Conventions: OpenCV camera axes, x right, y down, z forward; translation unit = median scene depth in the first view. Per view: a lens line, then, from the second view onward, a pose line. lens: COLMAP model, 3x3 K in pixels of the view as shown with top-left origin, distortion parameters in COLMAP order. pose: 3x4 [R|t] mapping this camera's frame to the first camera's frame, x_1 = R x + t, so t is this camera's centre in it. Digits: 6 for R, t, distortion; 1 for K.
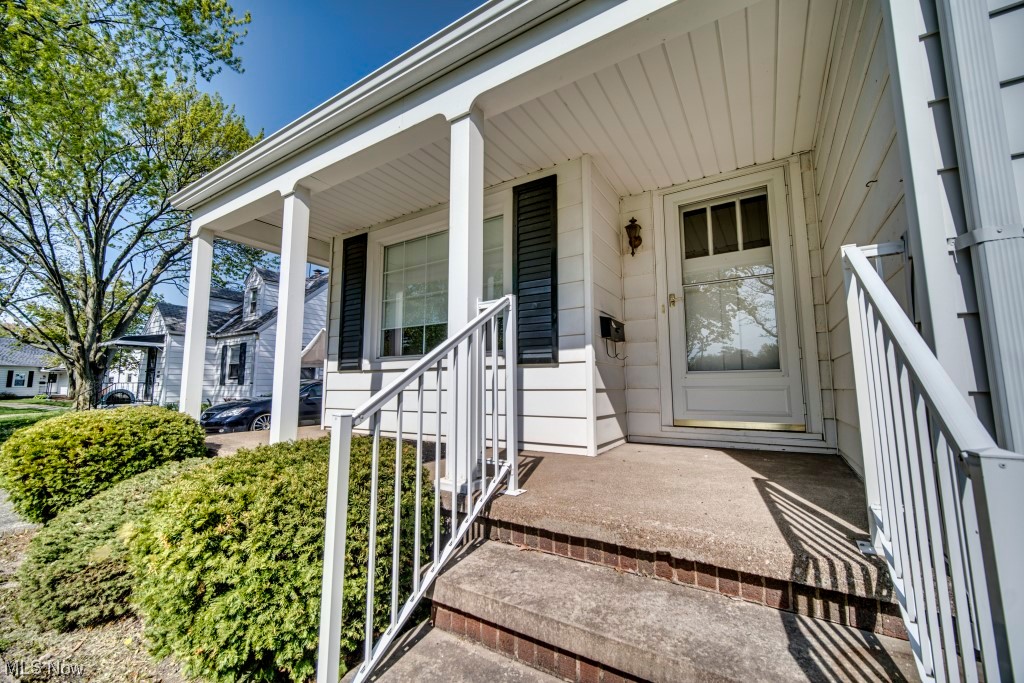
lens RADIAL K [[406.1, 0, 507.9], [0, 406.1, 340.0], [0, 0, 1]] dist [-0.000543, 0.000291]
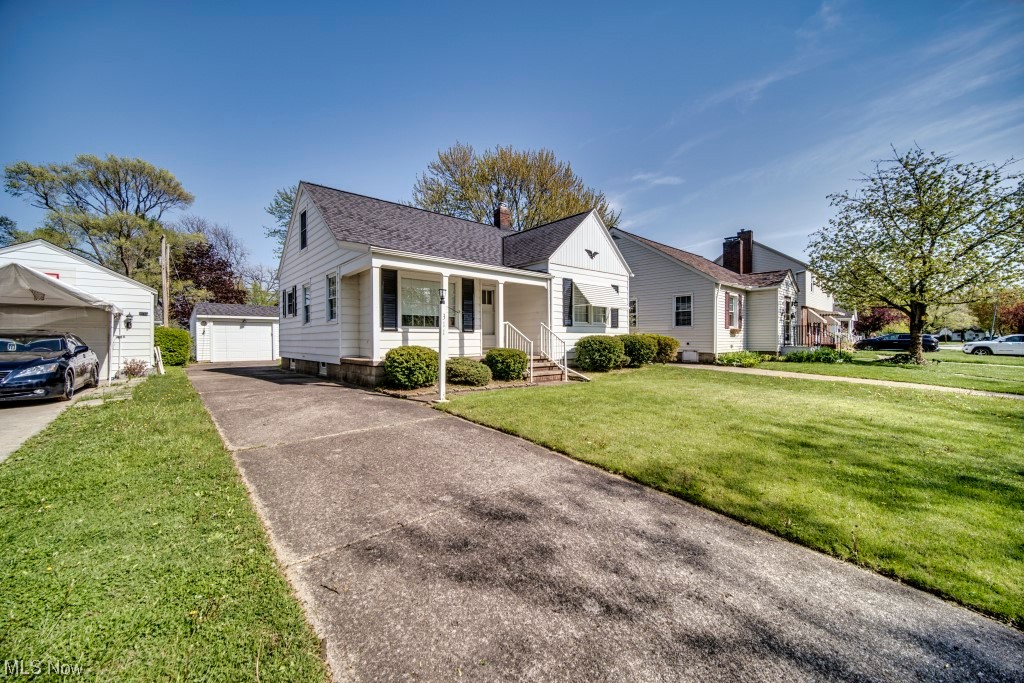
lens RADIAL K [[406.1, 0, 507.9], [0, 406.1, 340.0], [0, 0, 1]] dist [-0.000543, 0.000291]
pose [[0.290140, -0.000236, 0.956984, -2.413297], [-0.107925, 0.993612, 0.032966, -0.023215], [-0.950879, -0.112847, 0.288261, -0.275977]]
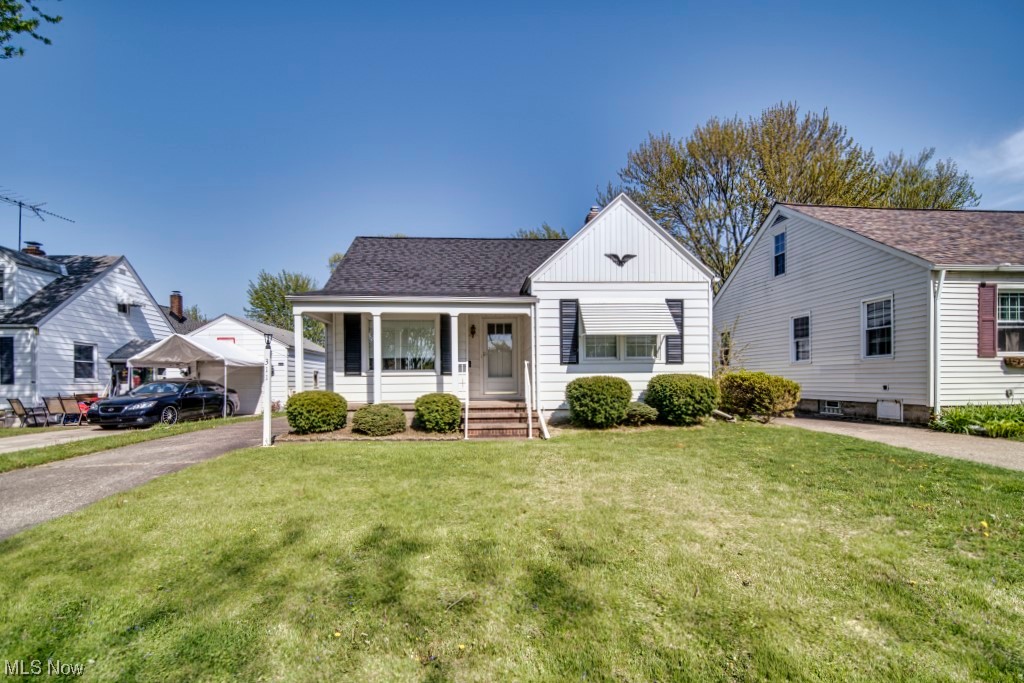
lens RADIAL K [[464.2, 0, 508.0], [0, 464.2, 385.7], [0, 0, 1]] dist [-0.001640, -0.000096]
pose [[0.811007, -0.010482, 0.584943, -1.224740], [-0.058903, 0.993296, 0.099468, -0.179931], [-0.582064, -0.115124, 0.804952, -1.592092]]
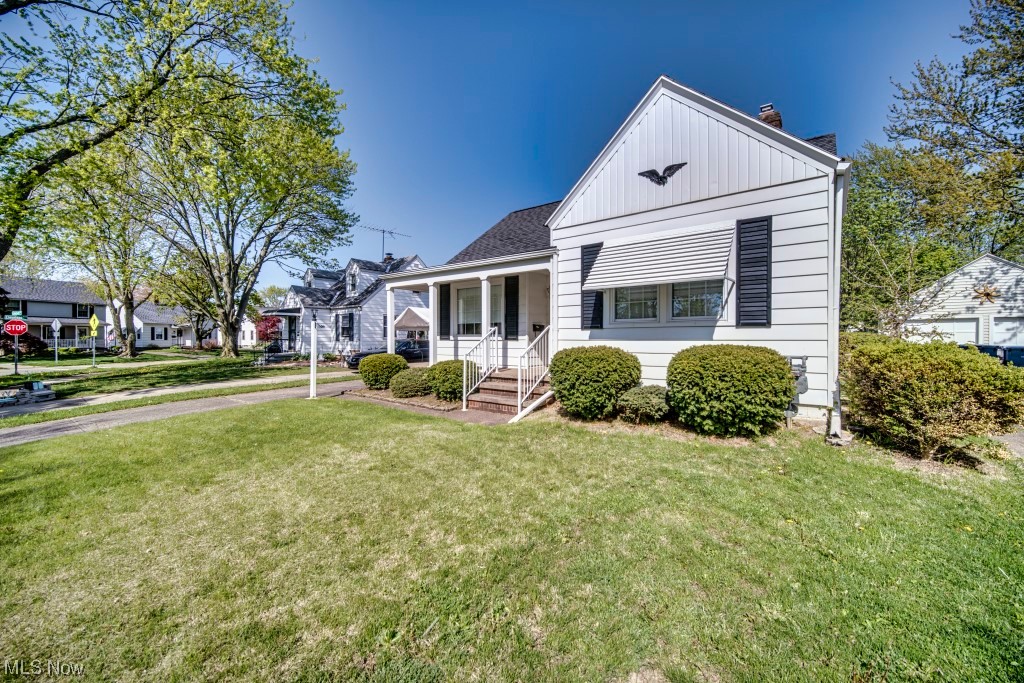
lens RADIAL K [[406.1, 0, 507.9], [0, 406.1, 340.0], [0, 0, 1]] dist [-0.000543, 0.000291]
pose [[0.994701, 0.001010, -0.102806, 0.260880], [0.011228, 0.992903, 0.118397, -0.220861], [0.102196, -0.118924, 0.987630, -1.467849]]
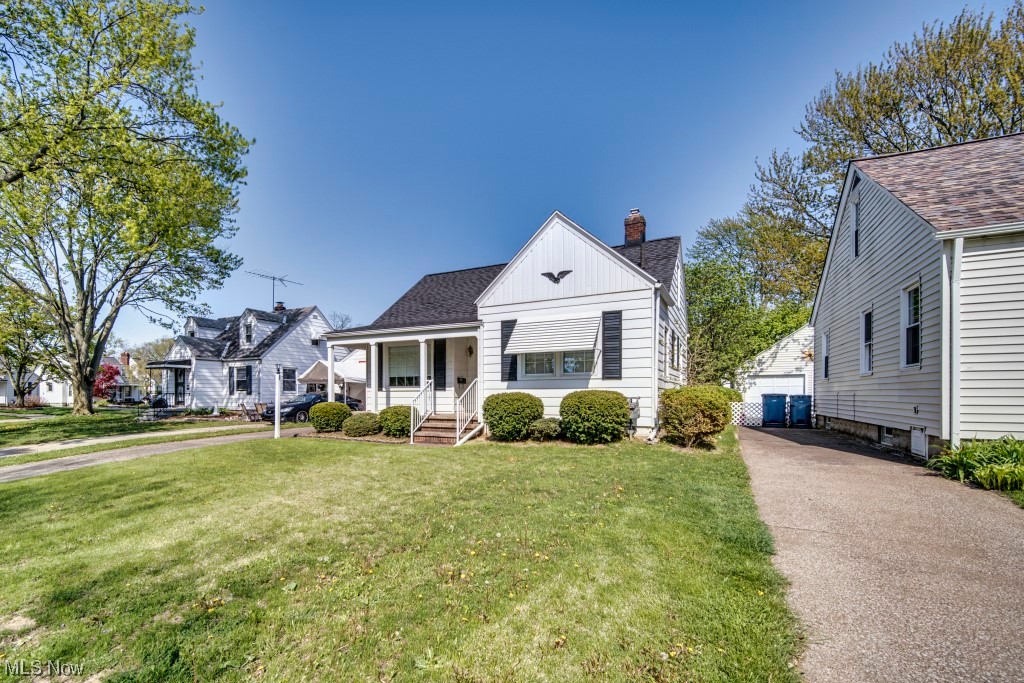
lens RADIAL K [[472.3, 0, 458.5], [0, 472.3, 394.9], [0, 0, 1]] dist [0.000606, 0.000193]
pose [[0.998789, -0.000521, 0.049201, 0.020424], [-0.005086, 0.993495, 0.113766, -0.288327], [-0.048941, -0.113879, 0.992288, -2.417010]]
